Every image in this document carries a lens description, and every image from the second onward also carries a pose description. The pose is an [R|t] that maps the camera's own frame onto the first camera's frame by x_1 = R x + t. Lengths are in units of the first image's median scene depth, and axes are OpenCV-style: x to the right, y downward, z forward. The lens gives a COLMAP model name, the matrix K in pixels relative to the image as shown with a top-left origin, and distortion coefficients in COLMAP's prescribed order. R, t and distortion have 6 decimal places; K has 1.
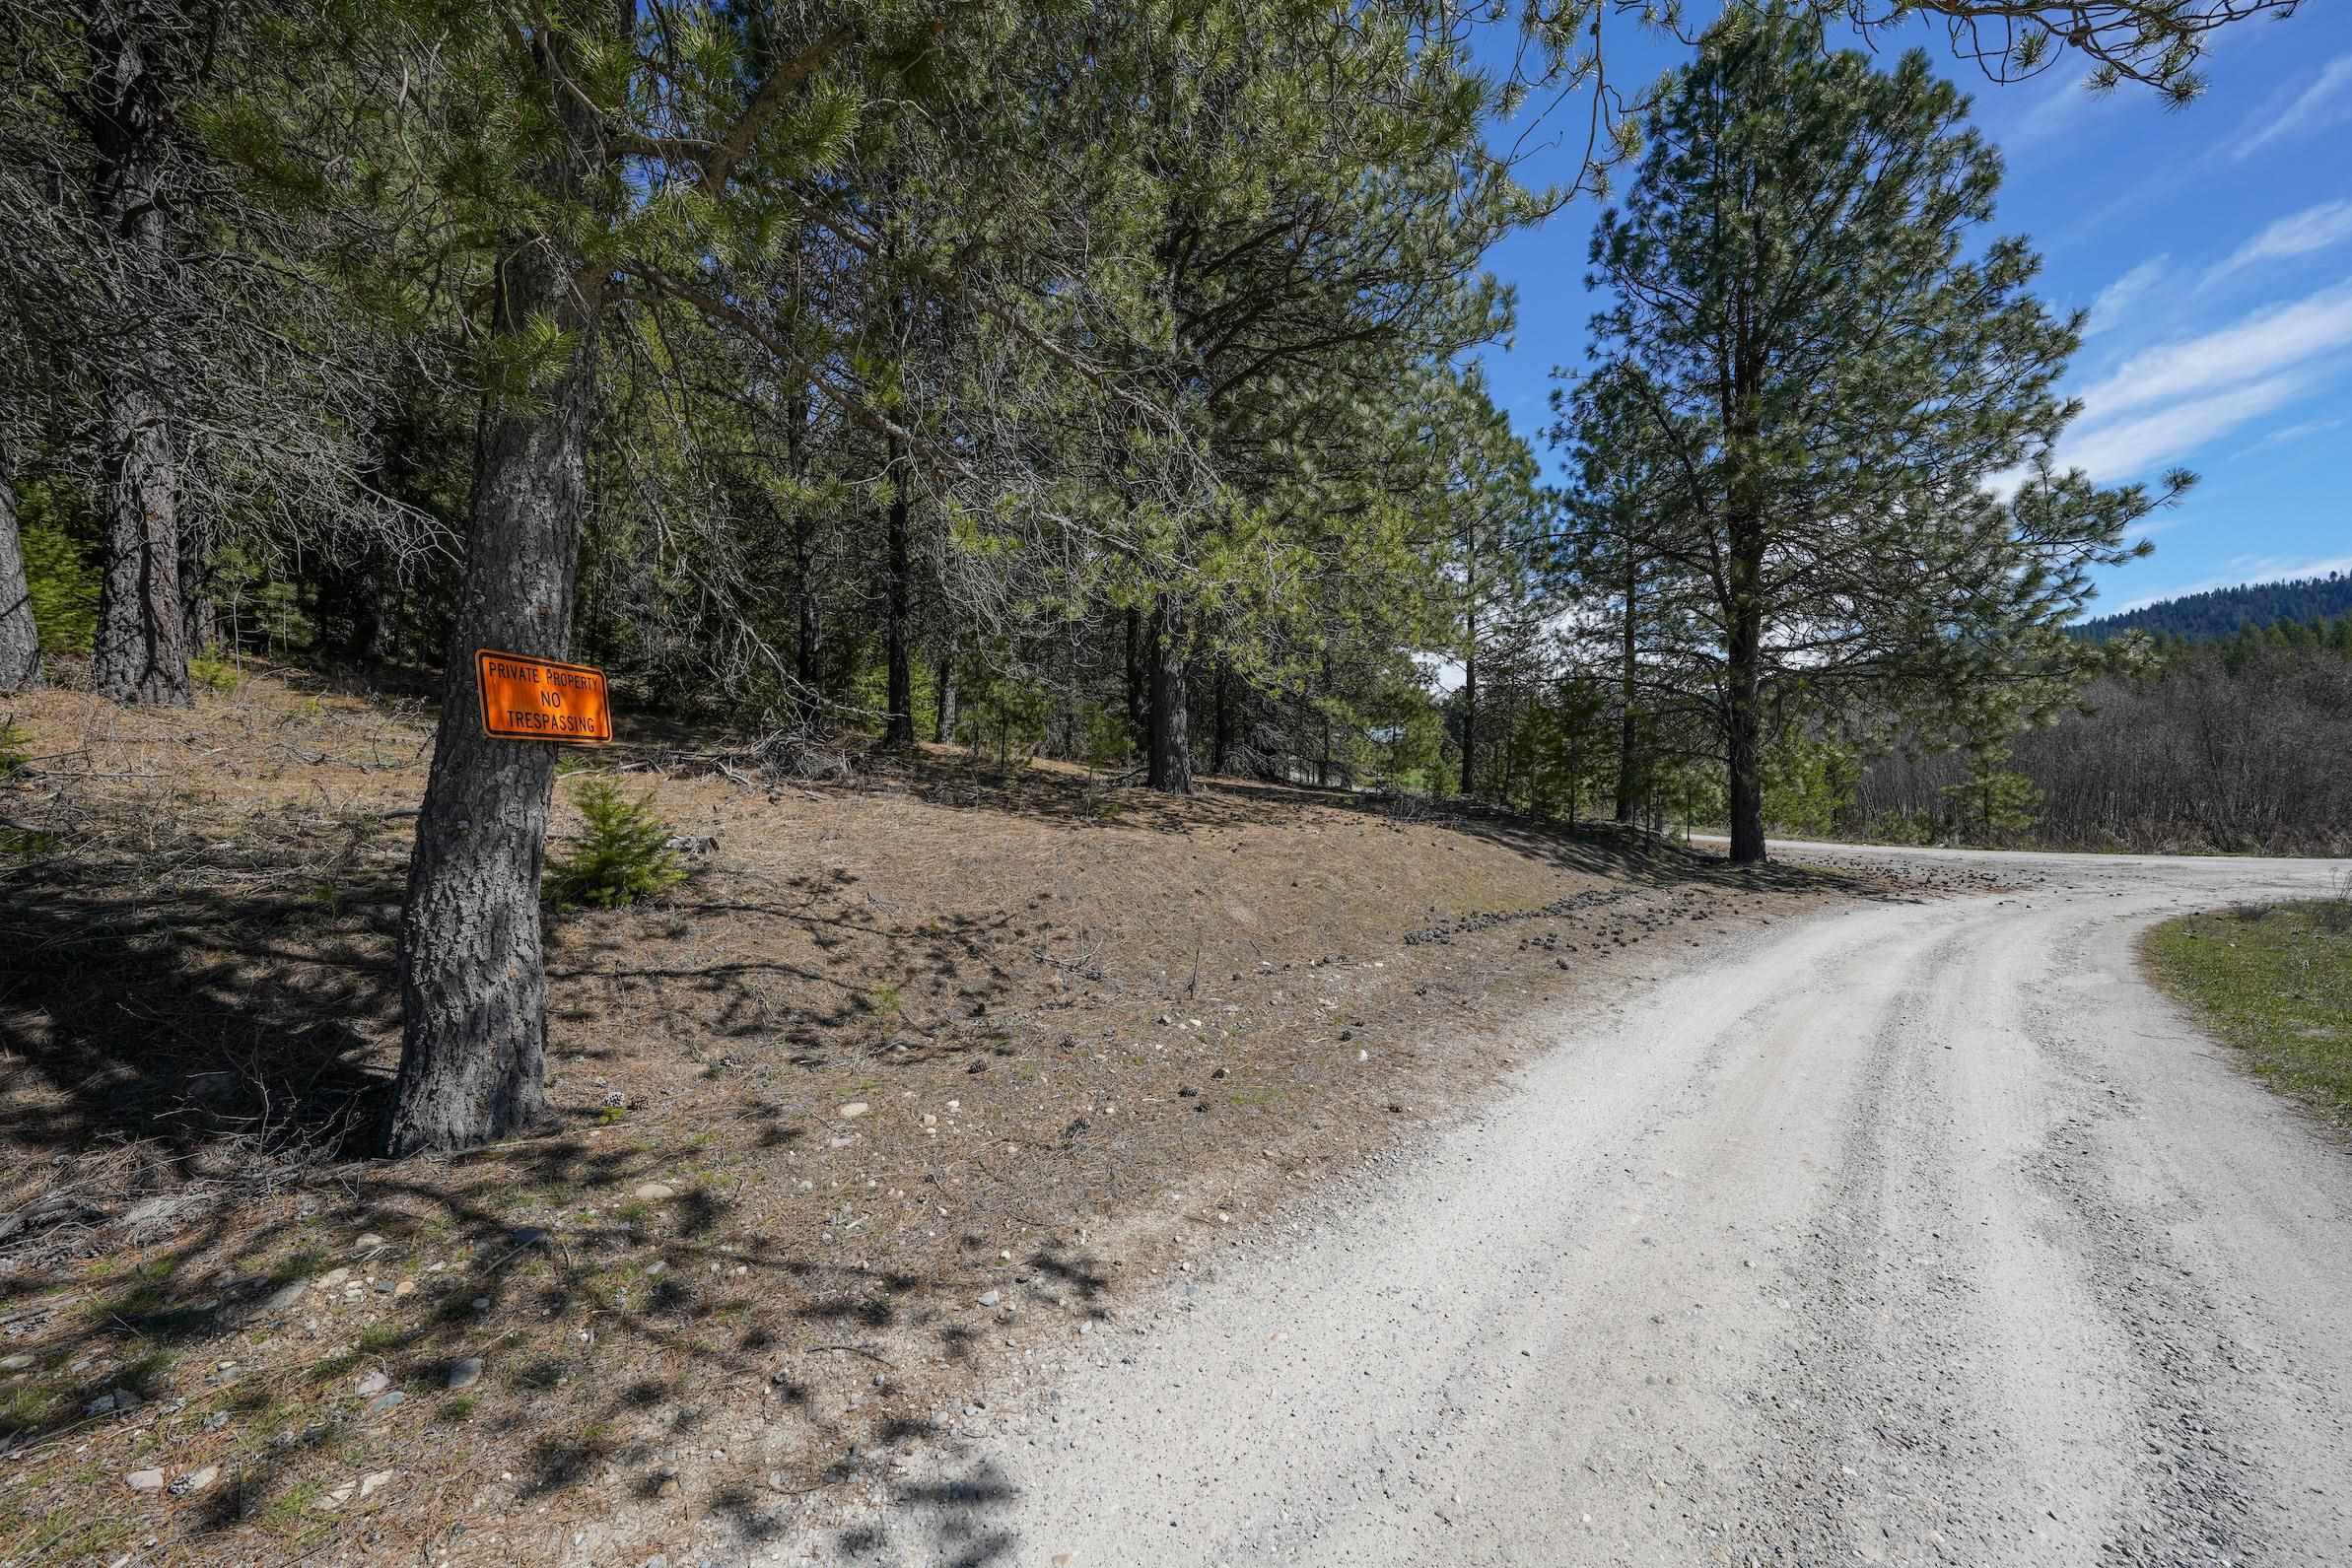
lens RADIAL K [[799.5, 0, 1176.0], [0, 799.5, 784.0], [0, 0, 1]] dist [-0.009575, 0.002126]
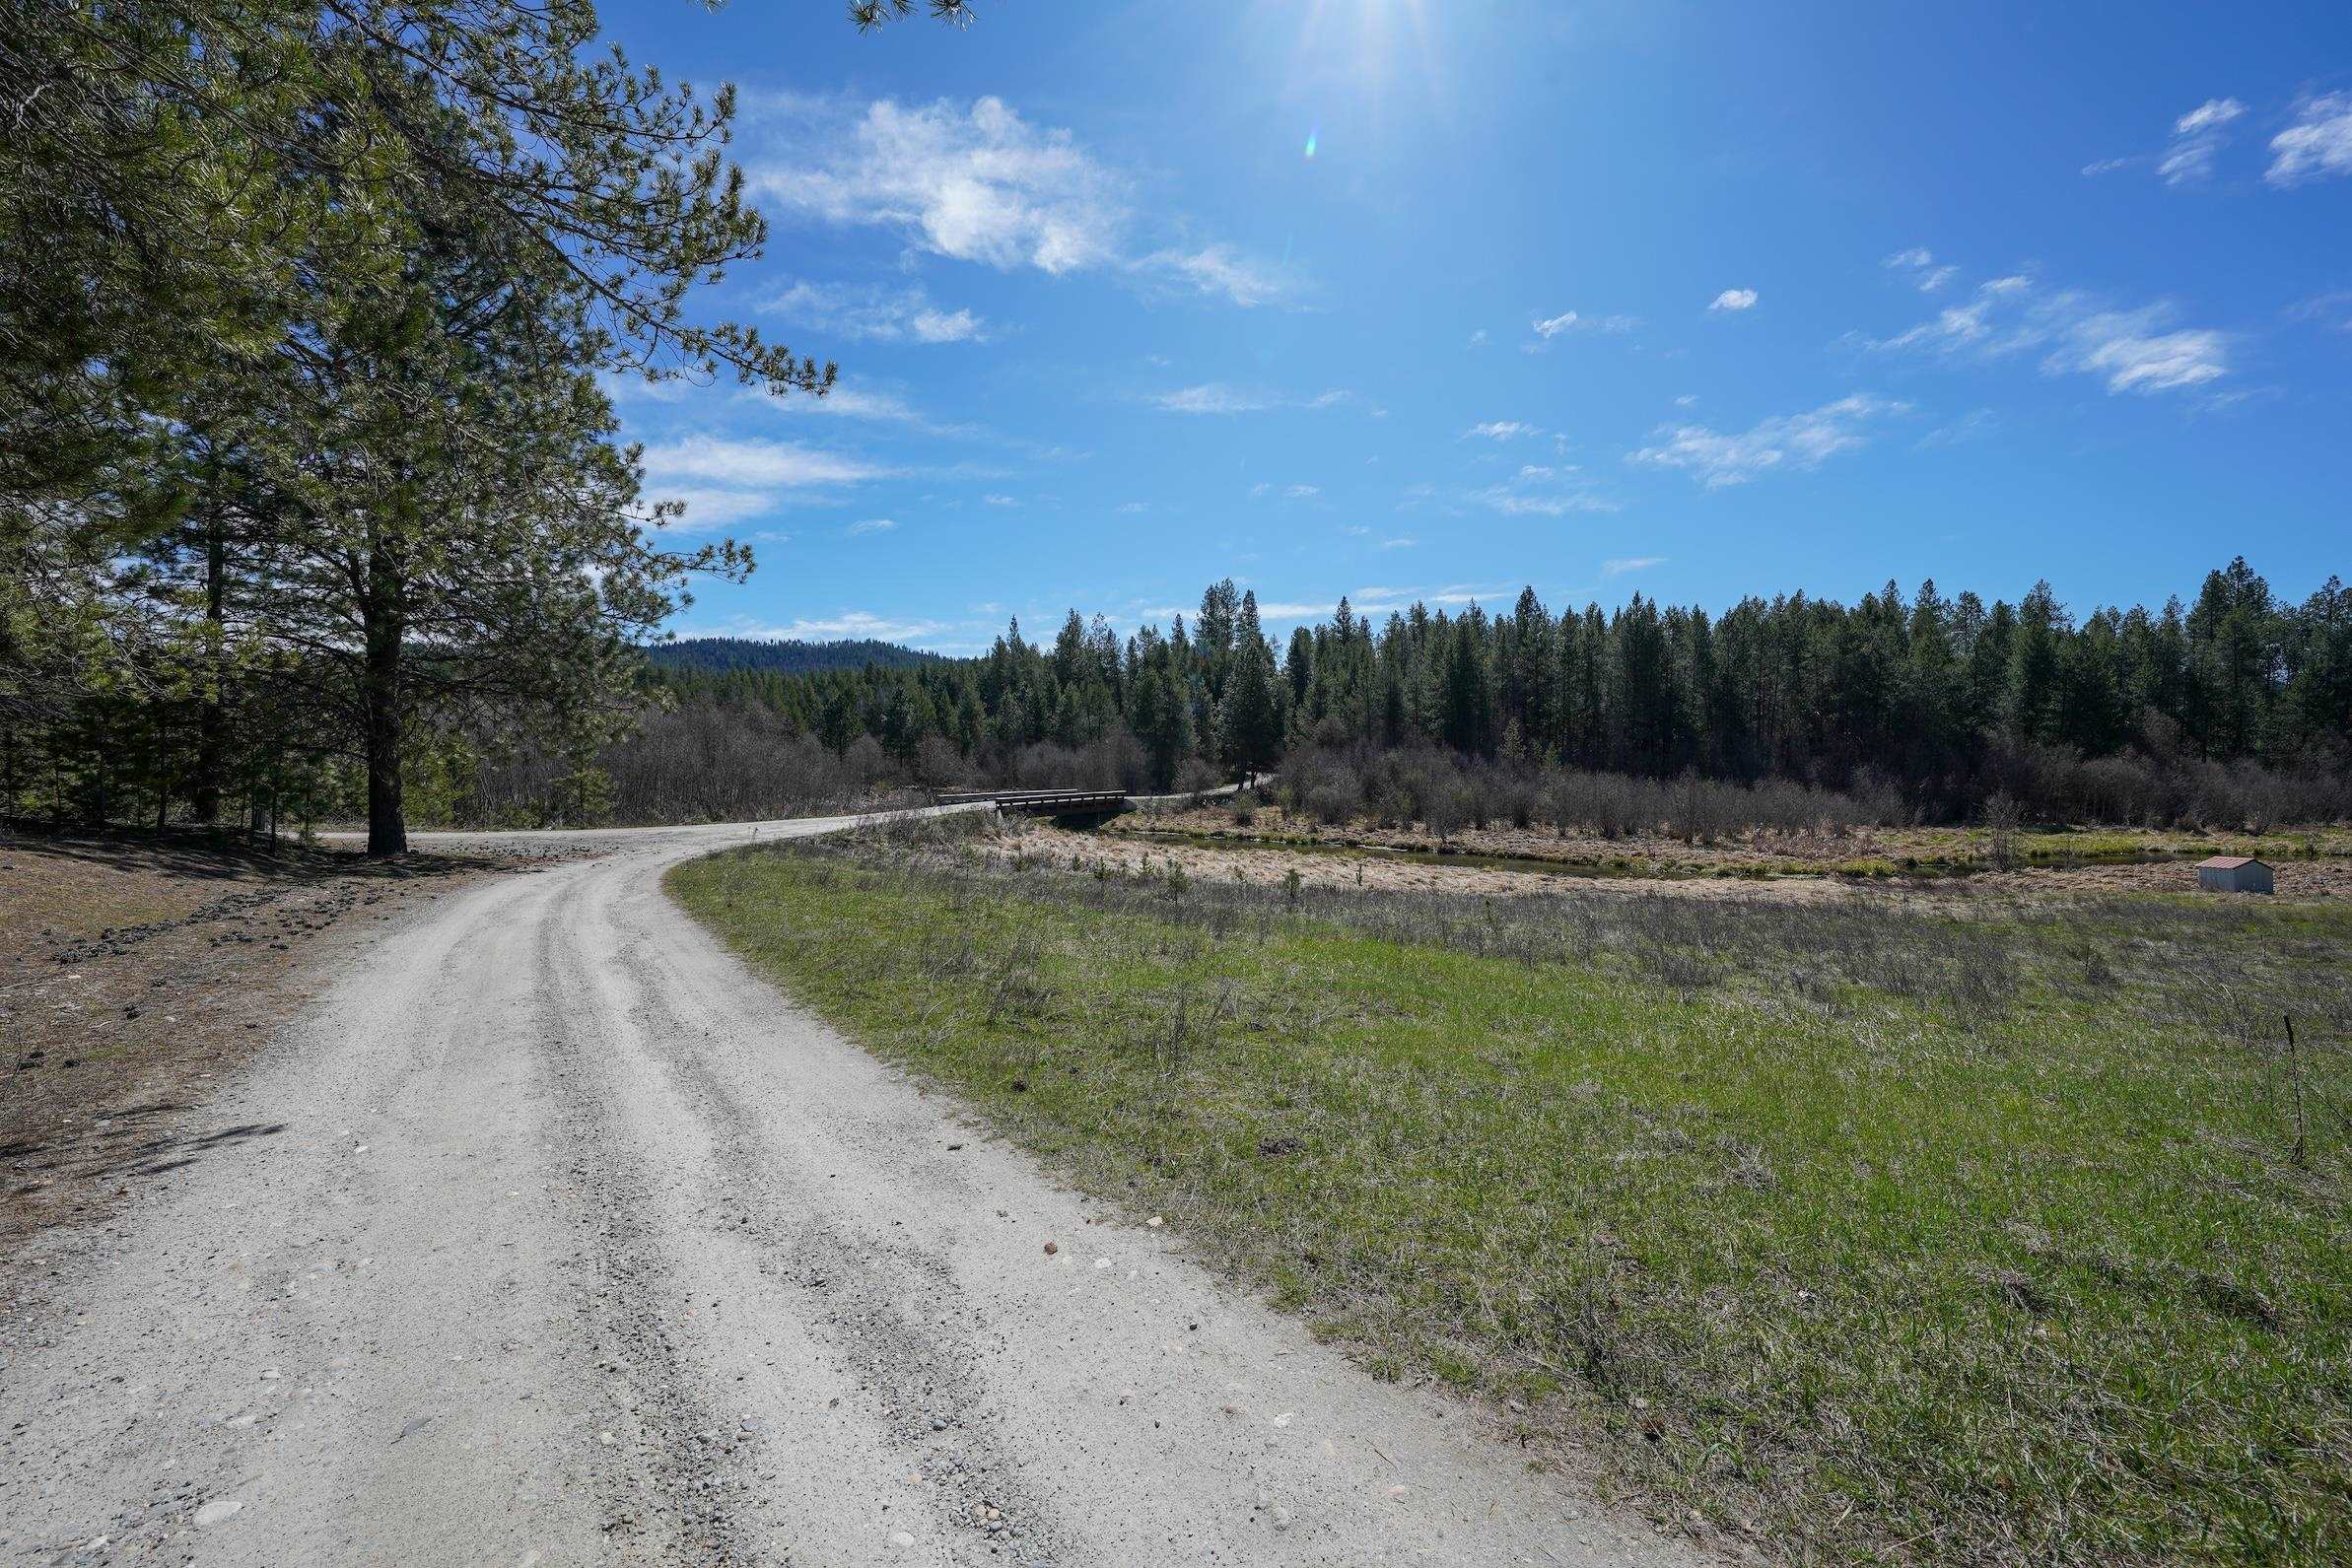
lens RADIAL K [[799.5, 0, 1176.0], [0, 799.5, 784.0], [0, 0, 1]] dist [-0.009575, 0.002126]
pose [[0.130039, -0.006456, 0.991488, -0.213180], [-0.009537, 0.999924, 0.007761, -0.015508], [-0.991463, -0.010465, 0.129968, -0.196926]]
